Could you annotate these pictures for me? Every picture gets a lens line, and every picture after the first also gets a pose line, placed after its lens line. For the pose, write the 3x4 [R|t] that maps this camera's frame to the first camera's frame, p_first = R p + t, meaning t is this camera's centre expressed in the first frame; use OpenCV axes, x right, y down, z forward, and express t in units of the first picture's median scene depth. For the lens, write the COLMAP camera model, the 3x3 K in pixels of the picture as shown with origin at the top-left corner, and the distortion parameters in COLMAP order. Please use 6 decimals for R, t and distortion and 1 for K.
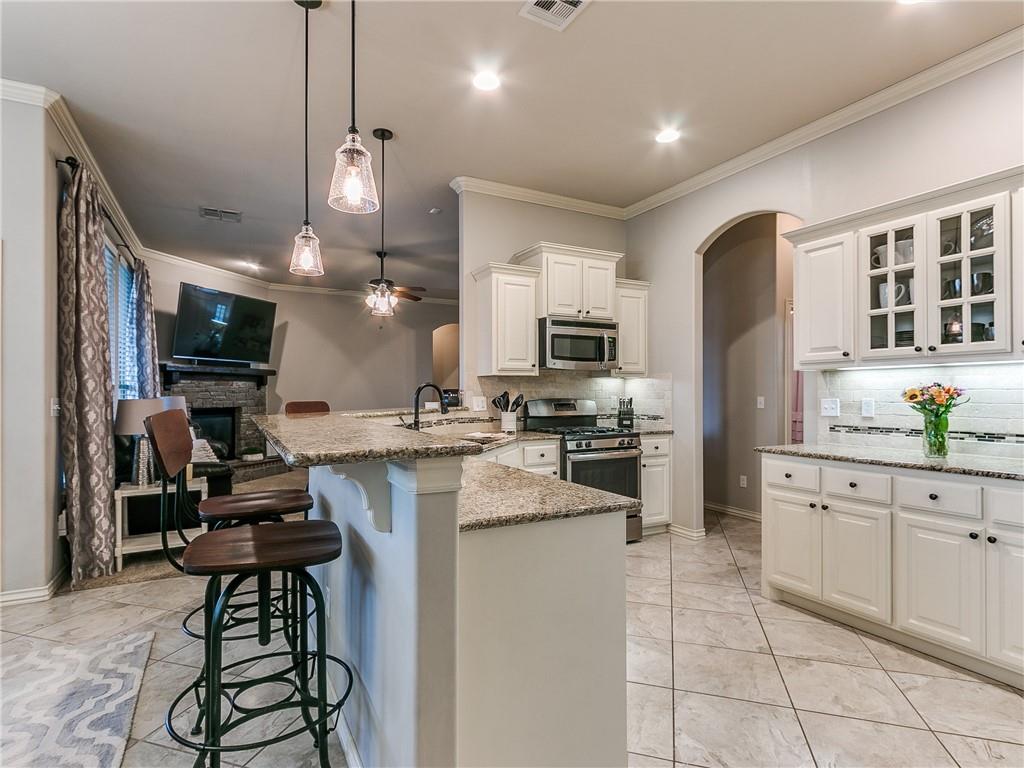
lens RADIAL K [[528.9, 0, 519.4], [0, 528.9, 405.2], [0, 0, 1]] dist [0.001968, 0.000148]
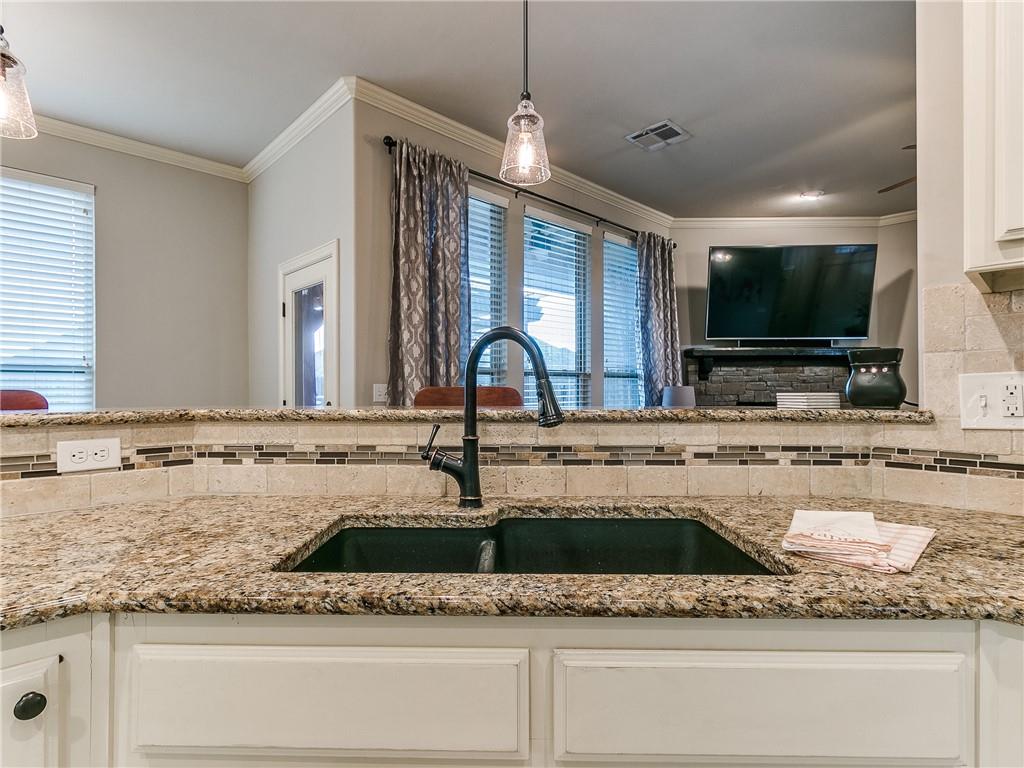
lens RADIAL K [[533.6, 0, 505.7], [0, 533.6, 387.3], [0, 0, 1]] dist [0.004054, 0.001583]
pose [[0.248865, -0.004500, -0.968528, 0.115668], [-0.020176, 0.999748, -0.009829, -0.002104], [0.968328, 0.021987, 0.248712, 0.723199]]
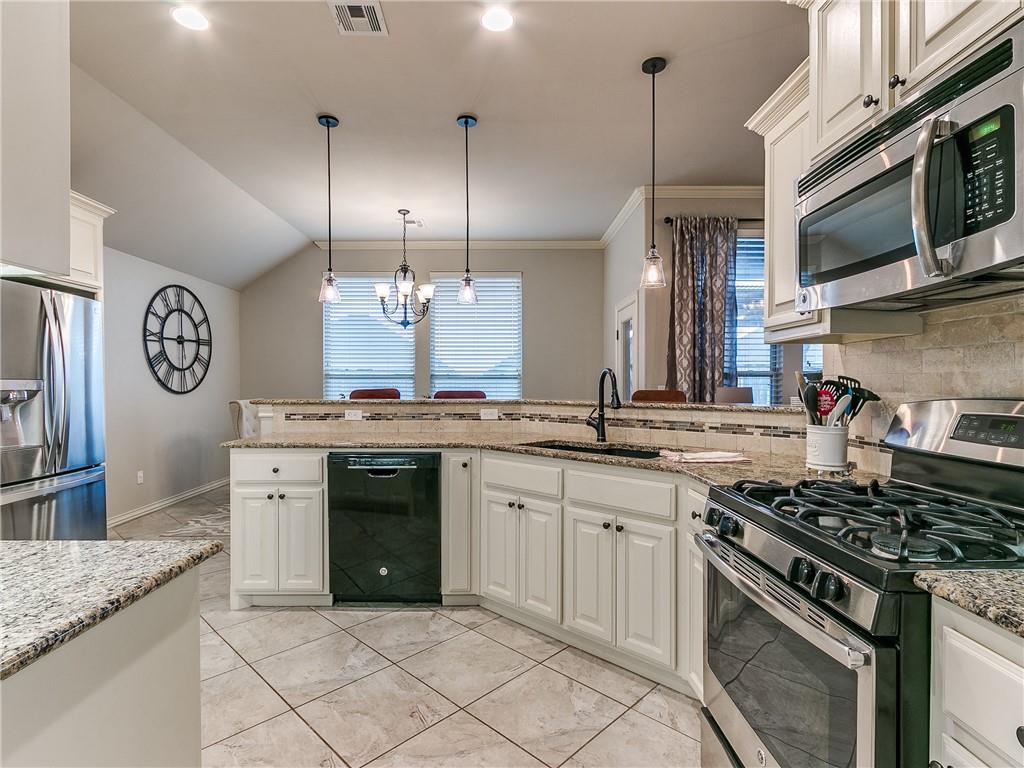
lens RADIAL K [[533.6, 0, 505.7], [0, 533.6, 387.3], [0, 0, 1]] dist [0.004054, 0.001583]
pose [[-0.473285, 0.006275, -0.880887, 0.459950], [-0.018798, 0.999675, 0.017221, -0.018956], [0.880709, 0.024709, -0.473013, 0.964235]]
